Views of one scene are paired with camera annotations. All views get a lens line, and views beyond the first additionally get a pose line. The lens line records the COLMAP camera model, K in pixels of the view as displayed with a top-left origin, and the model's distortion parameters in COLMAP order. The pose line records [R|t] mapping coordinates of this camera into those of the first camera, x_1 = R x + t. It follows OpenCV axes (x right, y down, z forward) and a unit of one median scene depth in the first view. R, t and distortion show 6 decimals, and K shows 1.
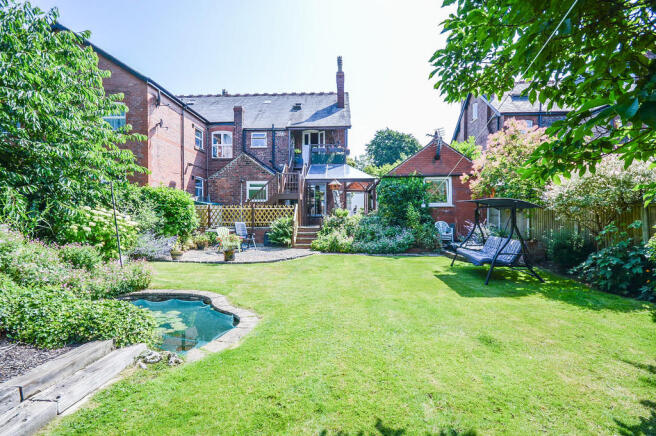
lens RADIAL K [[310.9, 0, 328.0], [0, 310.9, 218.0], [0, 0, 1]] dist [-0.001053, 0.000510]
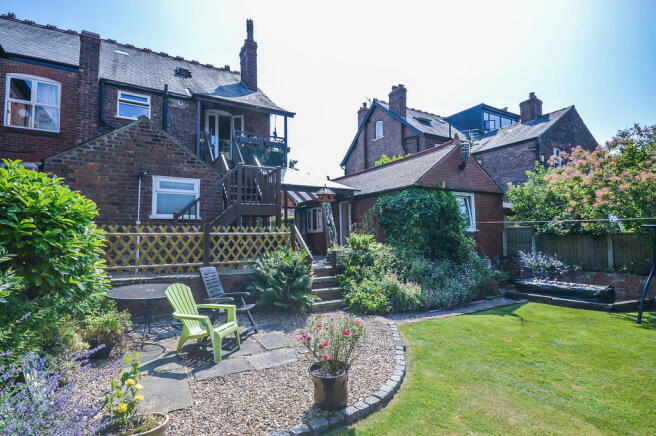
lens RADIAL K [[330.0, 0, 331.1], [0, 330.0, 218.4], [0, 0, 1]] dist [-0.000560, -0.000264]
pose [[0.839236, 0.025683, 0.543161, -0.227836], [0.012266, 0.997736, -0.066129, -0.011918], [-0.543629, 0.062160, 0.837021, 0.319955]]
